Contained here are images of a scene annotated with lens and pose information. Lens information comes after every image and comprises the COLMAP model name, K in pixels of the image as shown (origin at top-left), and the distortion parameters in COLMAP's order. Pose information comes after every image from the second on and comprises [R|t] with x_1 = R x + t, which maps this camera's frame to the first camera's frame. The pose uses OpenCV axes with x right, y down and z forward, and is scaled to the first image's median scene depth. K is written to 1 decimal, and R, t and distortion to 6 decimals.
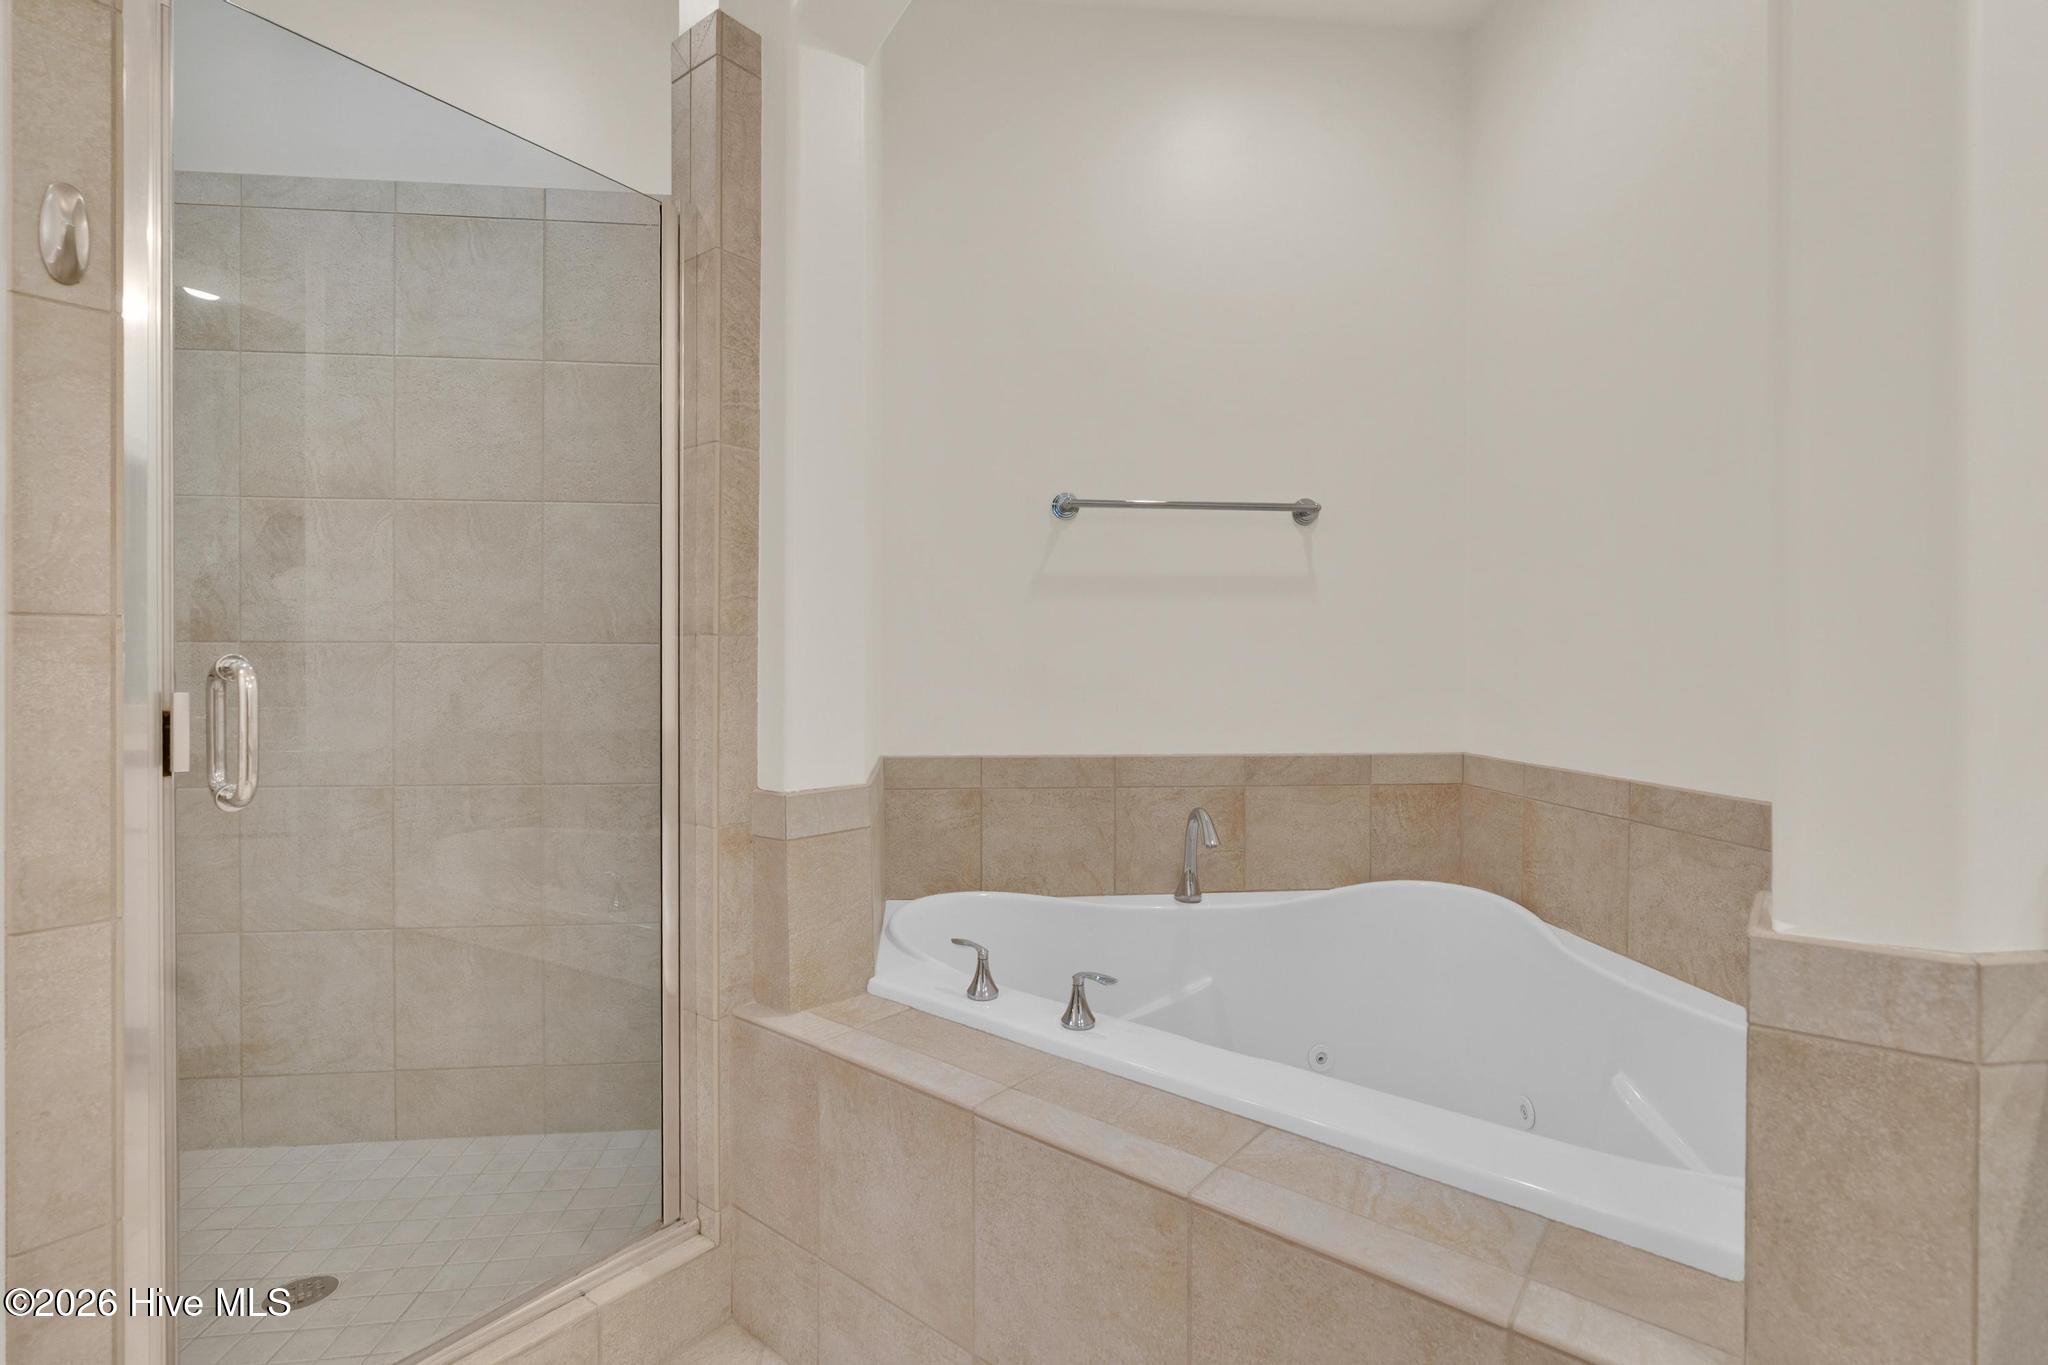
lens RADIAL K [[943.3, 0, 1017.9], [0, 943.3, 672.1], [0, 0, 1]] dist [-0.006749, 0.001015]
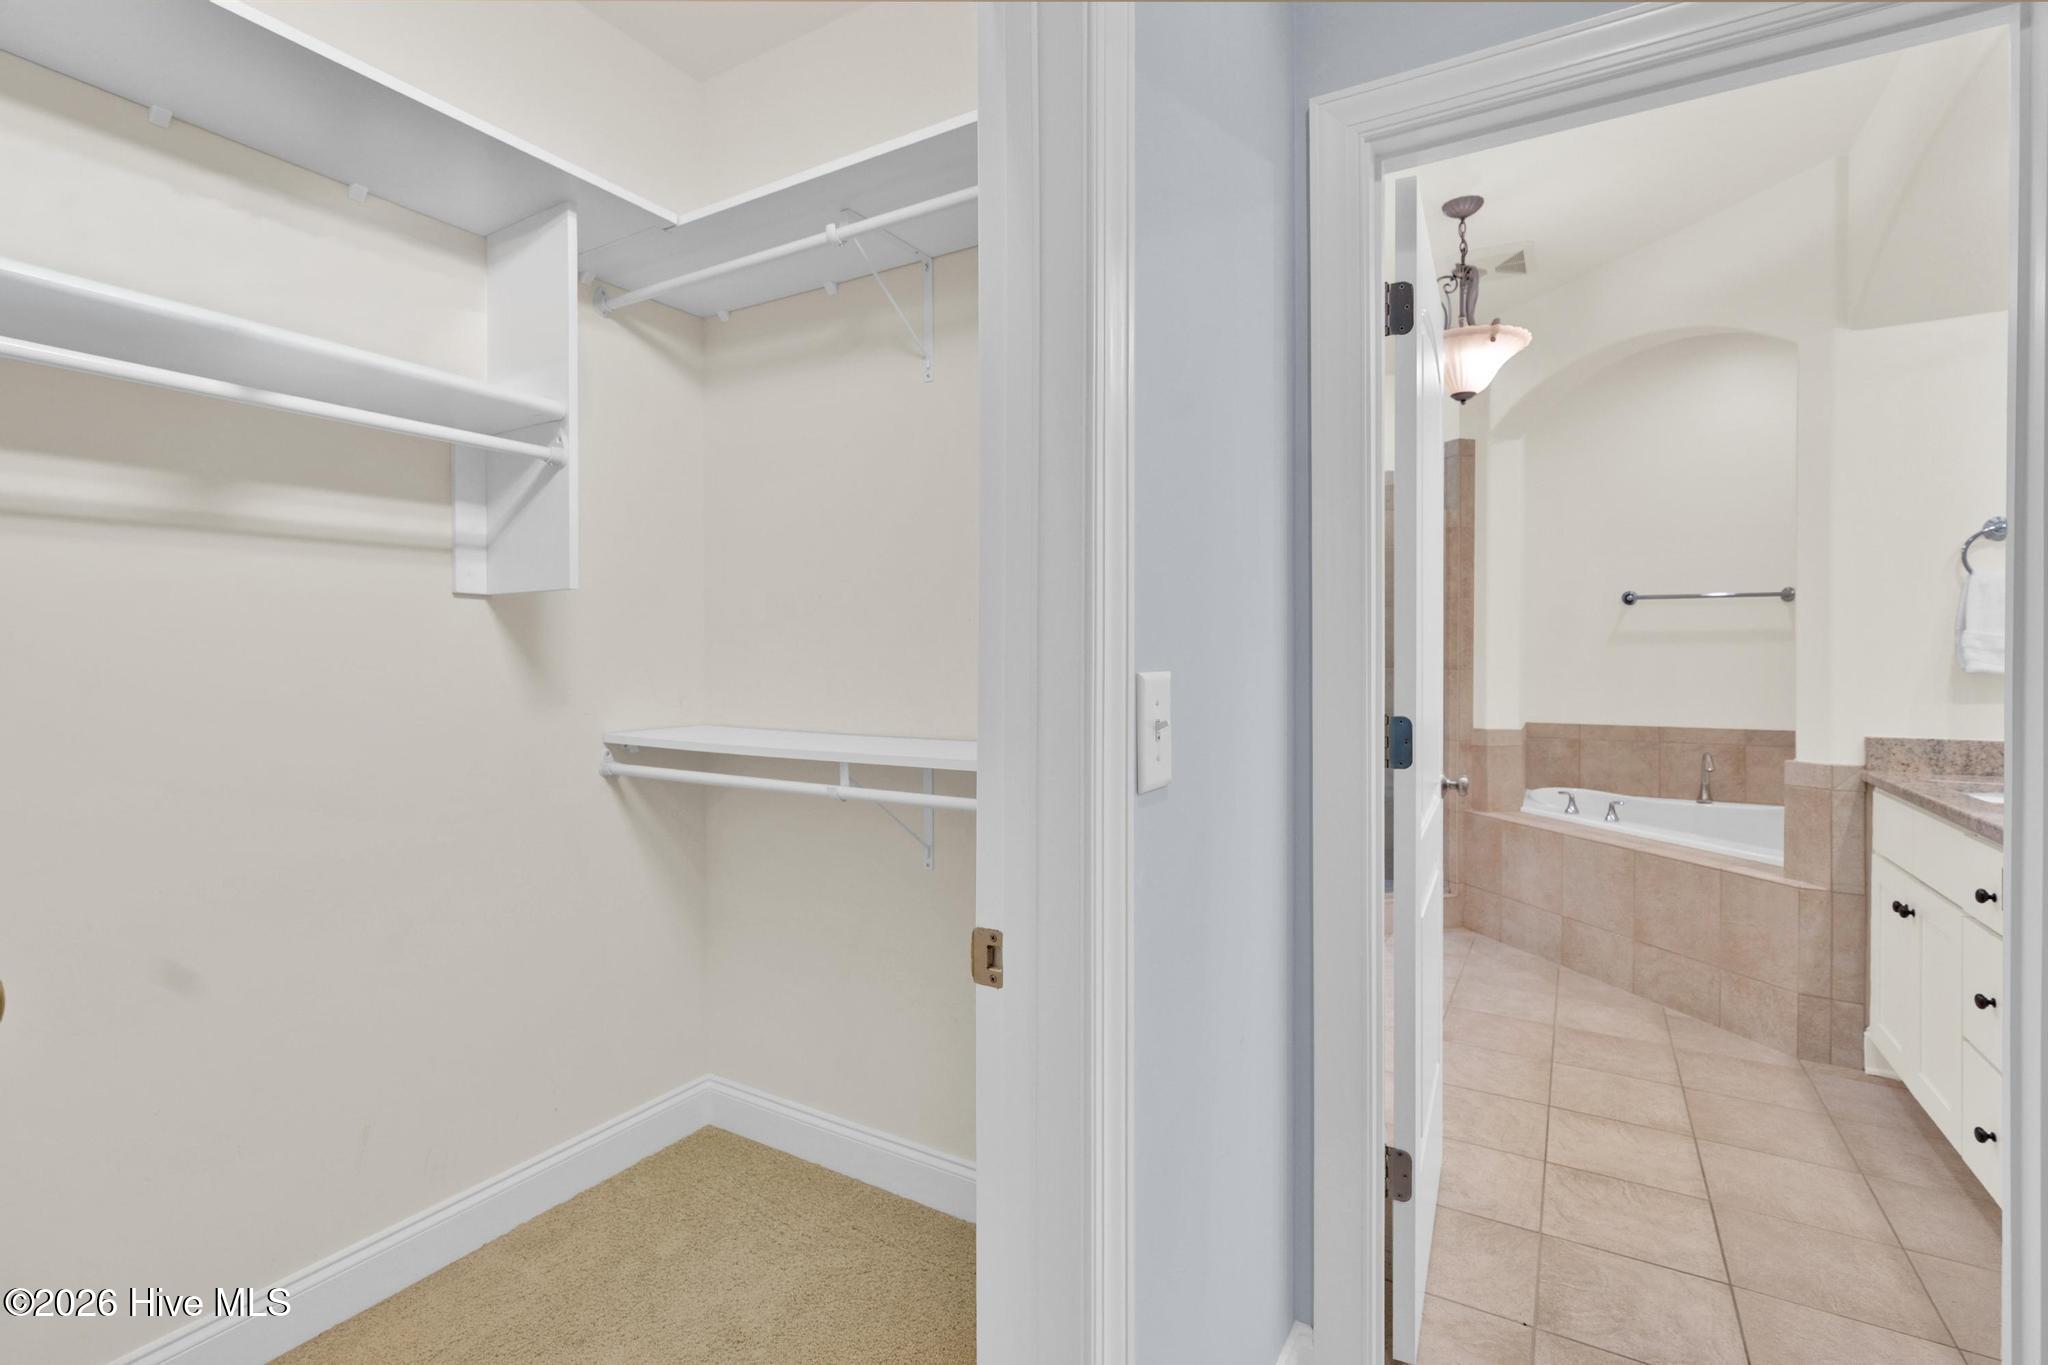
lens RADIAL K [[948.3, 0, 1009.2], [0, 948.3, 663.9], [0, 0, 1]] dist [-0.004240, -0.000127]
pose [[0.806707, 0.000454, -0.590952, 0.239360], [0.000366, 0.999999, 0.001268, -0.058902], [0.590952, -0.001240, 0.806706, -1.885992]]
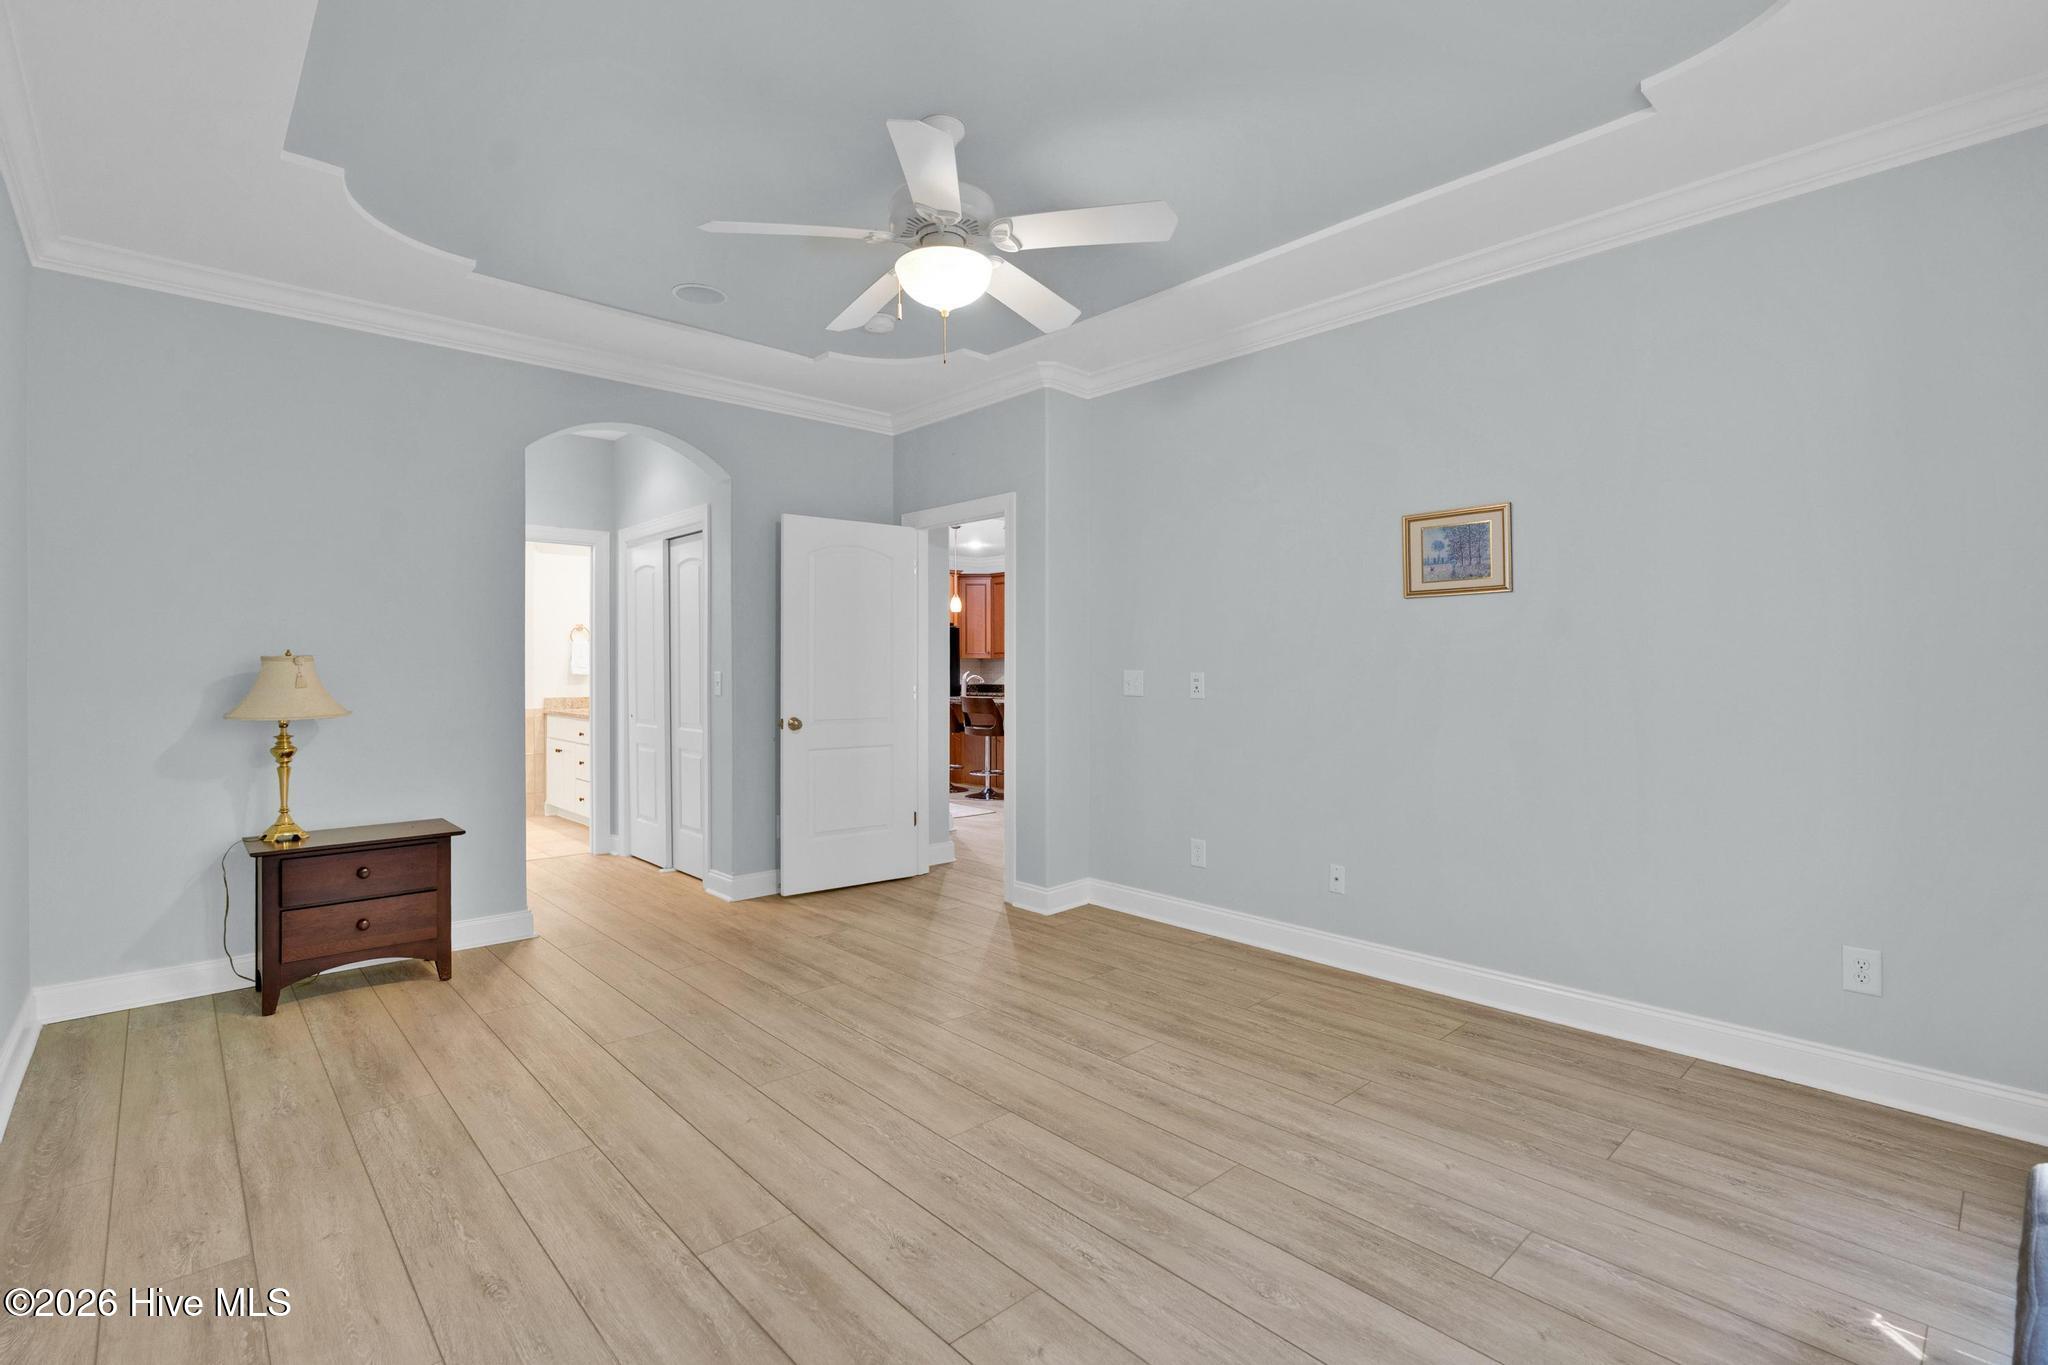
lens RADIAL K [[943.3, 0, 1017.9], [0, 943.3, 672.1], [0, 0, 1]] dist [-0.006749, 0.001015]
pose [[0.797594, -0.006153, 0.603163, -0.491970], [0.004934, 0.999981, 0.003676, -0.060322], [-0.603174, 0.000045, 0.797610, -4.887535]]
